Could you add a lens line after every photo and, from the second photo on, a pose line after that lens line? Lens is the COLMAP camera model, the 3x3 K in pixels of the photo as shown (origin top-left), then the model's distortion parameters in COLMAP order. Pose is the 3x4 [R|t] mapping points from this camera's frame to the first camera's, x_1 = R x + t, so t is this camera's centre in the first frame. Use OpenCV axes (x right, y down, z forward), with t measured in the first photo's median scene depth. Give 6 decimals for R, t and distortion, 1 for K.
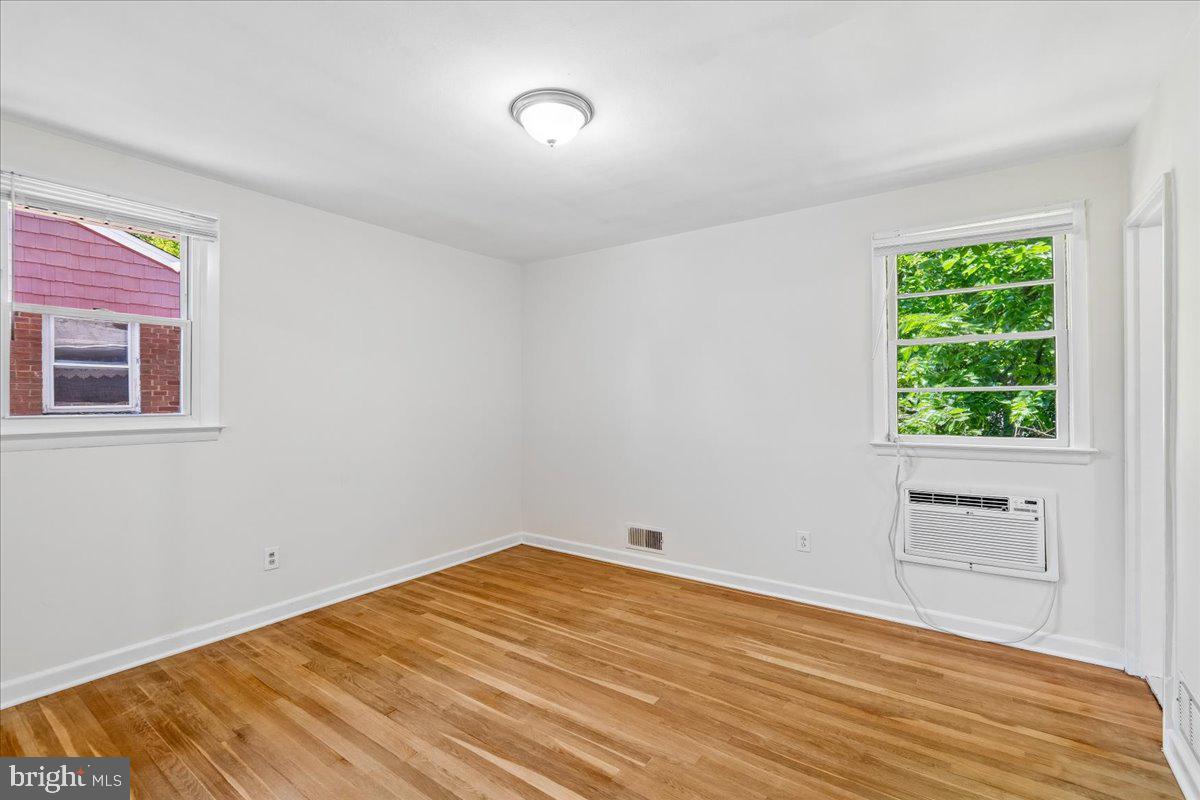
lens RADIAL K [[533.6, 0, 600.6], [0, 533.6, 398.8], [0, 0, 1]] dist [-0.008015, 0.000083]
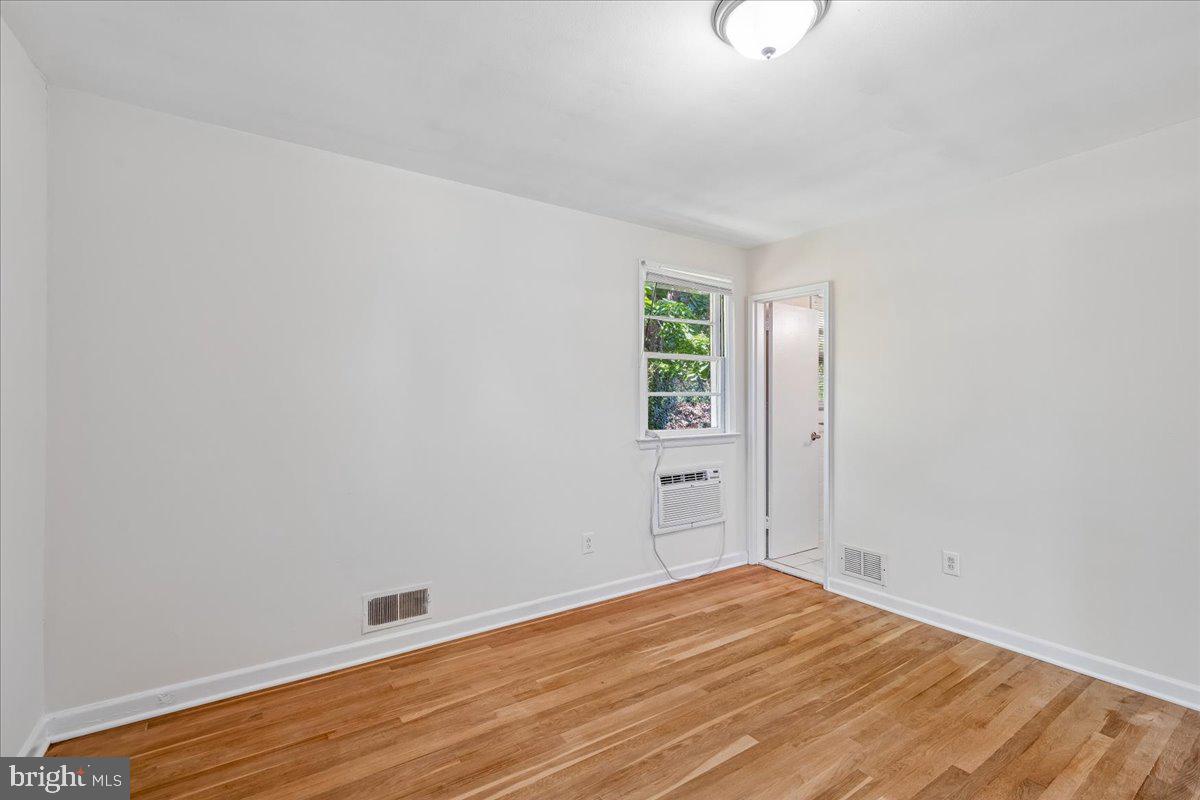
lens RADIAL K [[533.6, 0, 605.1], [0, 533.6, 399.2], [0, 0, 1]] dist [-0.008015, 0.000083]
pose [[0.338655, 0.006930, 0.940885, -0.668577], [-0.001084, 0.999975, -0.006975, 0.003830], [-0.940910, 0.001342, 0.338654, 0.754610]]
